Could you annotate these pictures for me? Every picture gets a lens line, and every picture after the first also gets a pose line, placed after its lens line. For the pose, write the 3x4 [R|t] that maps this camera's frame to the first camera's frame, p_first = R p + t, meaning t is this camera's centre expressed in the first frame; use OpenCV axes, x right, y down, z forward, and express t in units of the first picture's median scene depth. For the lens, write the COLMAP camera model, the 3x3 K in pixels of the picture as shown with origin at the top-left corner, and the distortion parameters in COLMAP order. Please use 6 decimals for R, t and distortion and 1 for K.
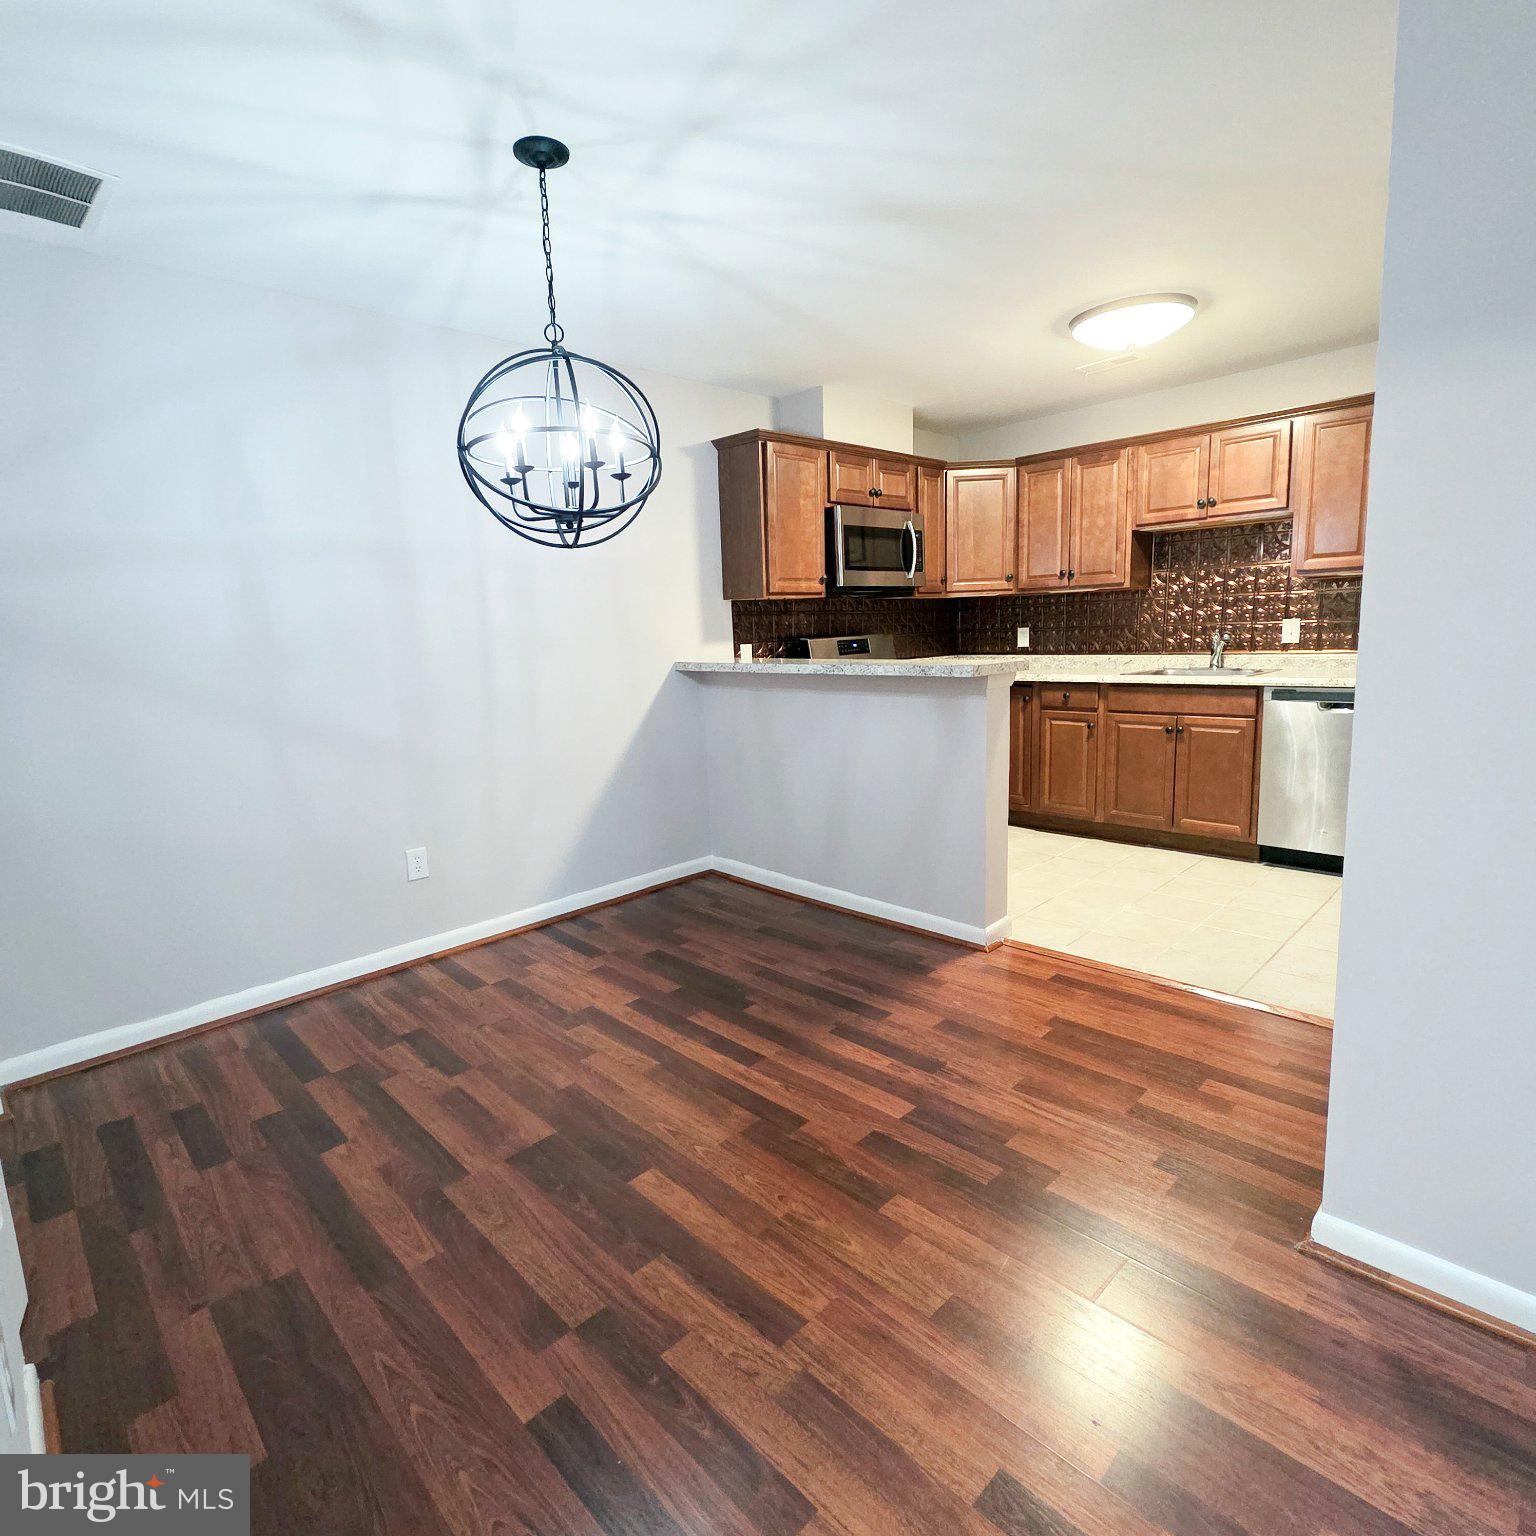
lens RADIAL K [[841.5, 0, 755.5], [0, 841.5, 761.0], [0, 0, 1]] dist [0.005095, -0.003225]
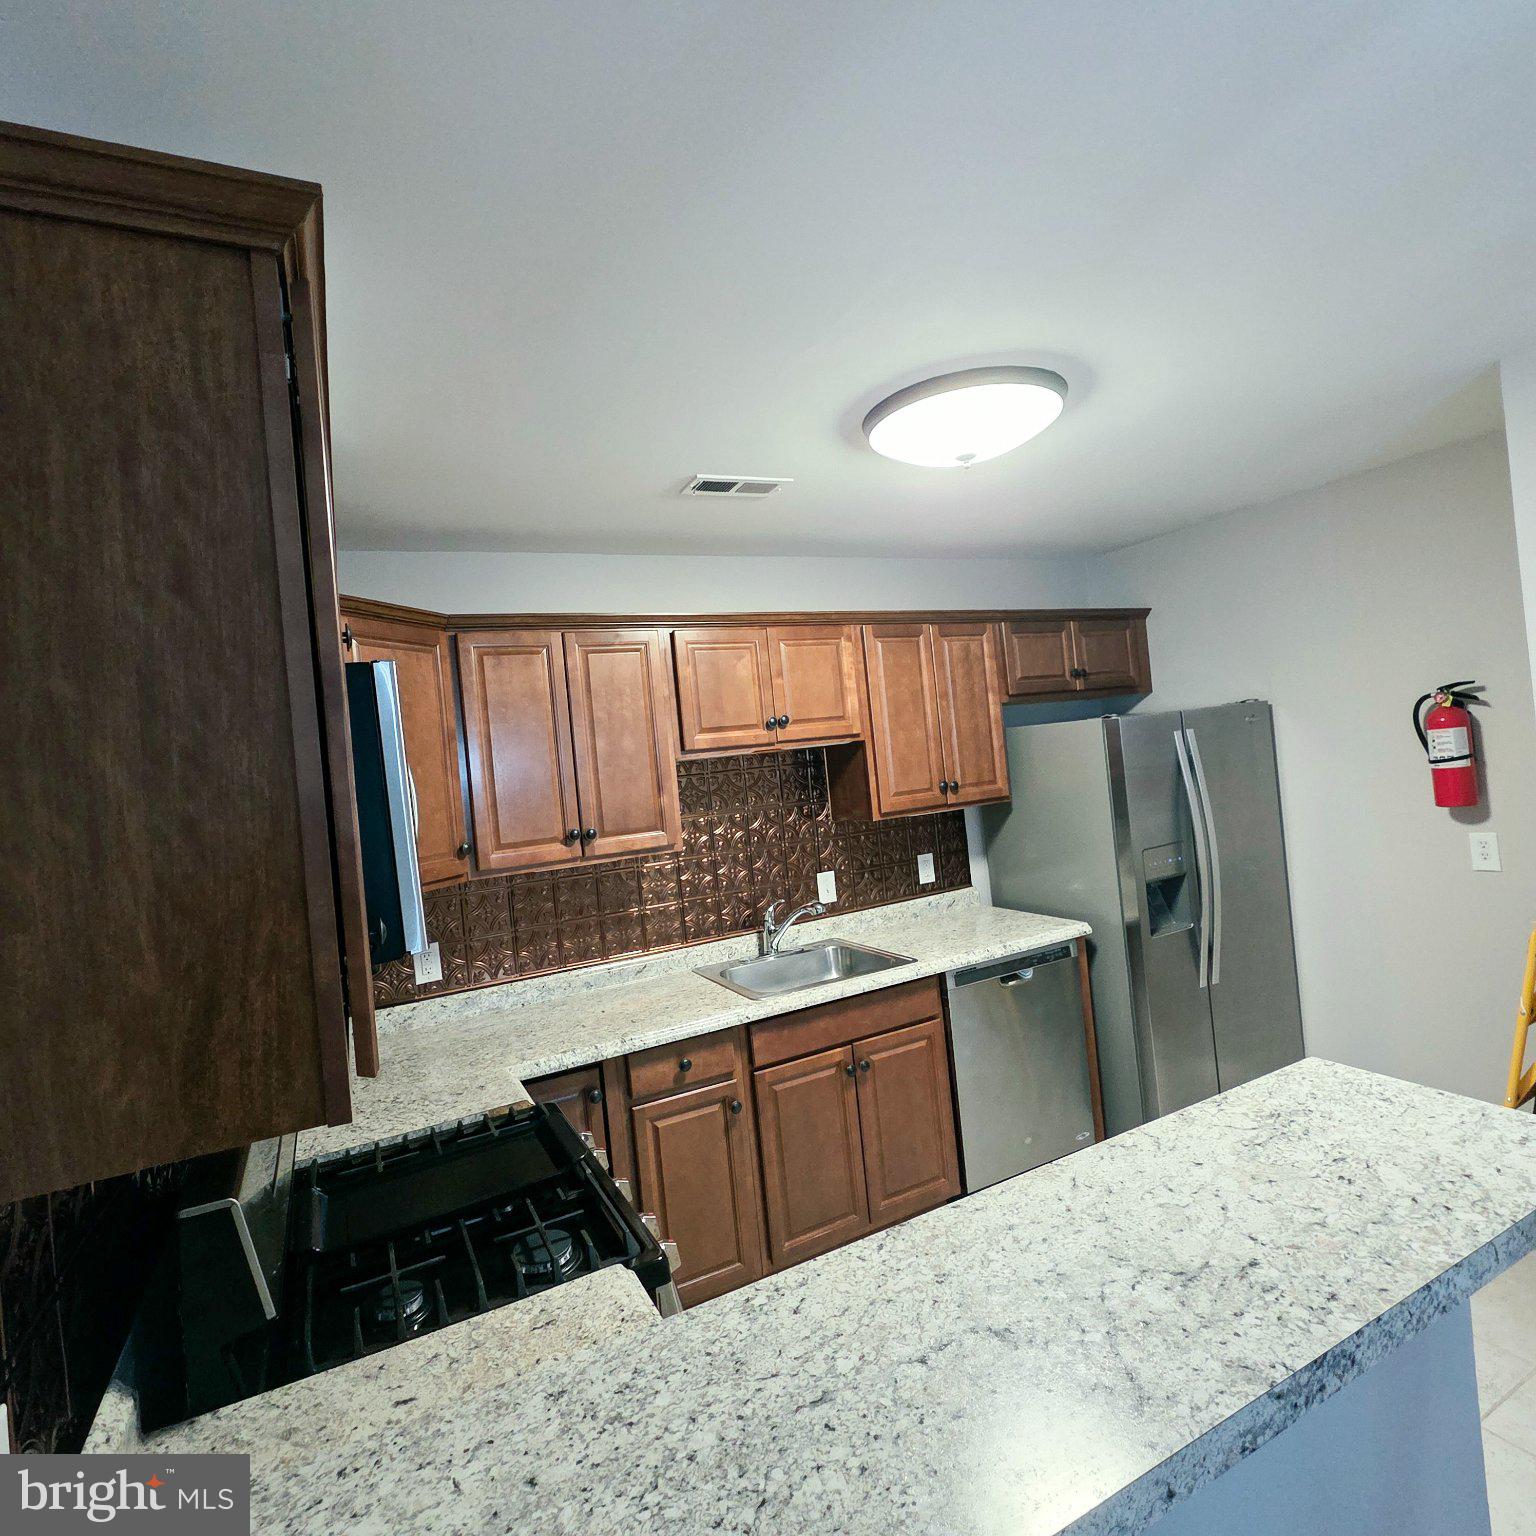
lens RADIAL K [[841.5, 0, 752.2], [0, 841.5, 762.2], [0, 0, 1]] dist [0.005095, -0.003225]
pose [[0.304949, 0.010229, 0.952314, -0.118802], [0.238239, 0.967331, -0.086679, -0.208966], [-0.922089, 0.253311, 0.292550, 0.783221]]
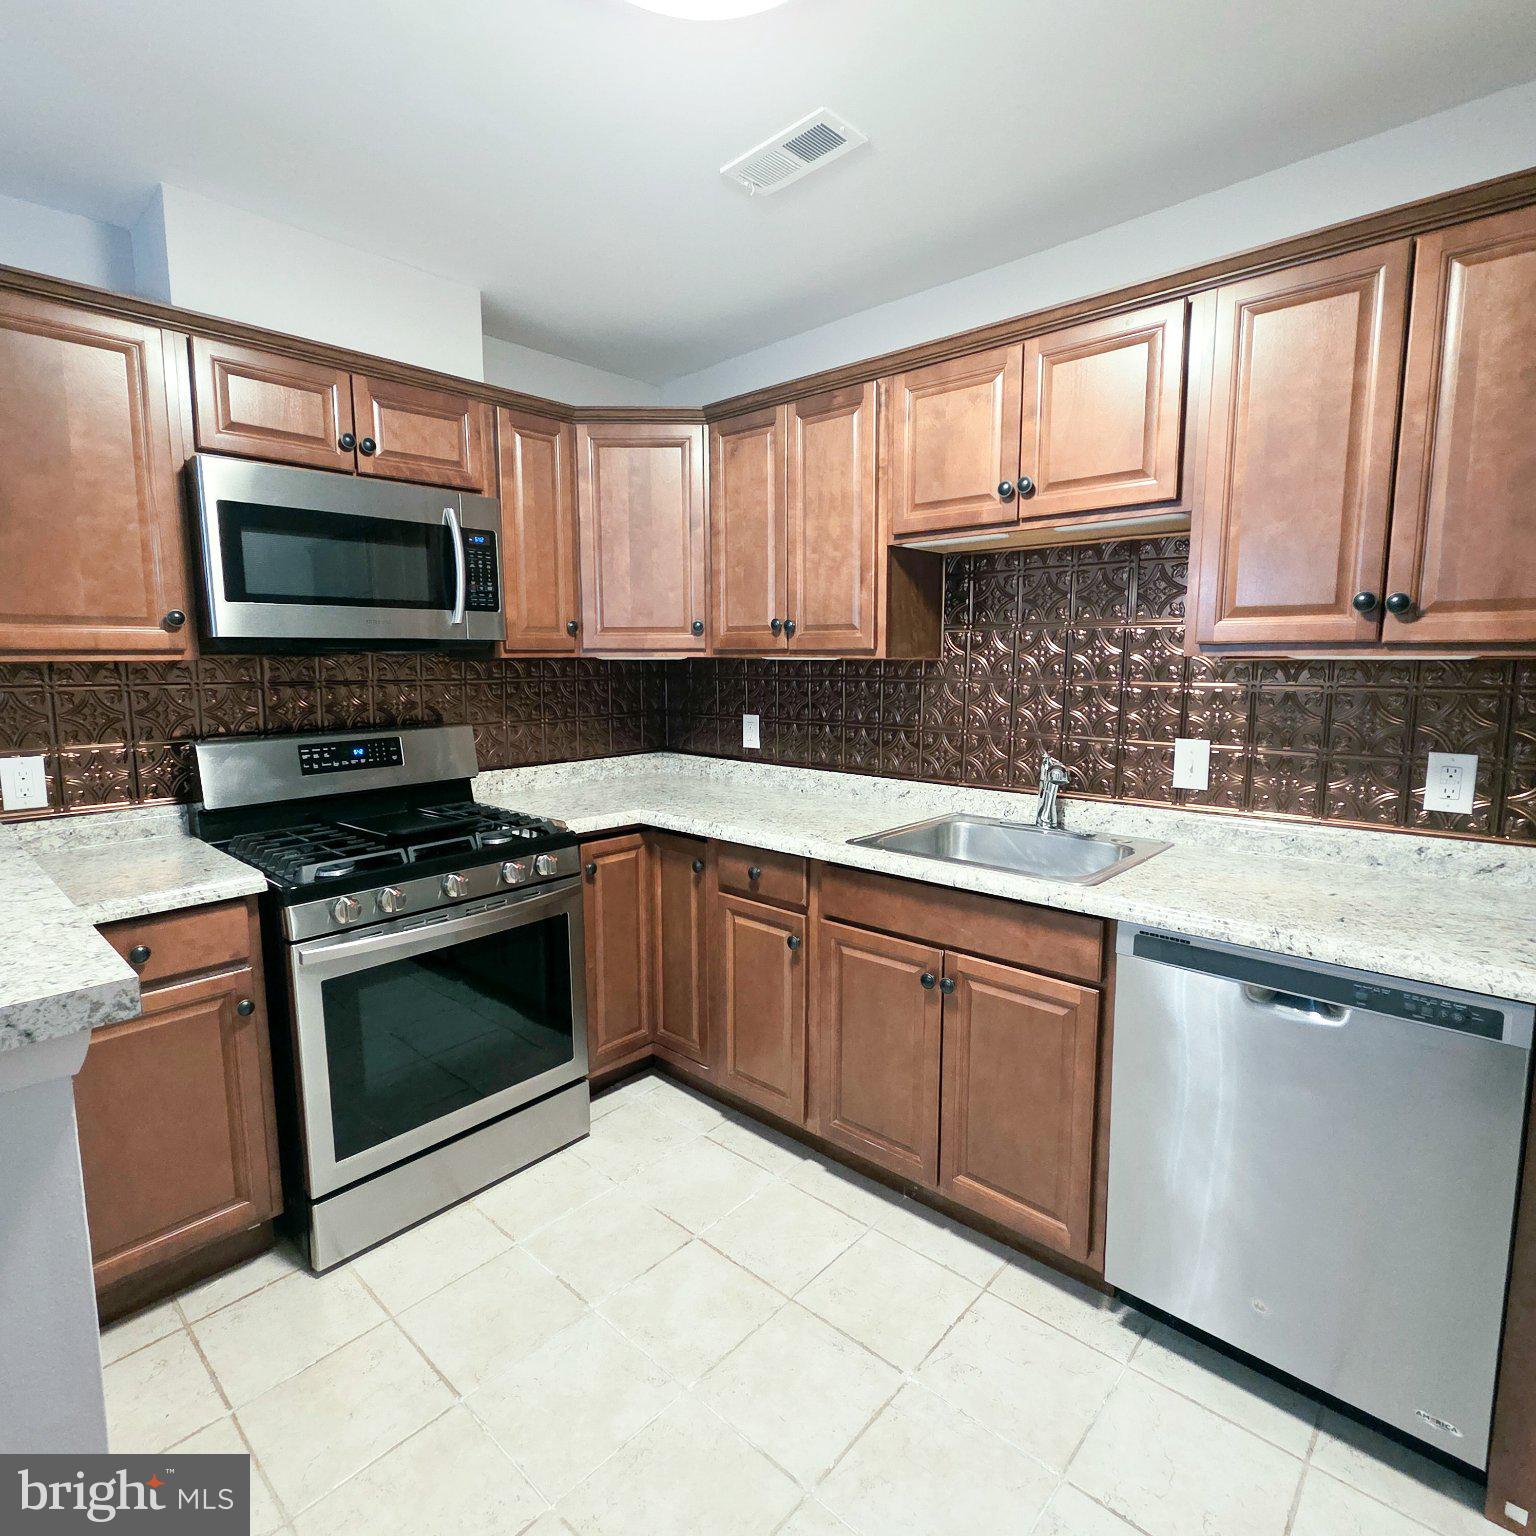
lens RADIAL K [[841.5, 0, 761.0], [0, 841.5, 757.0], [0, 0, 1]] dist [0.005095, -0.003225]
pose [[0.997760, 0.027758, 0.060871, 0.351067], [-0.025325, 0.998863, -0.040381, -0.128919], [-0.061923, 0.038749, 0.997328, 0.521147]]
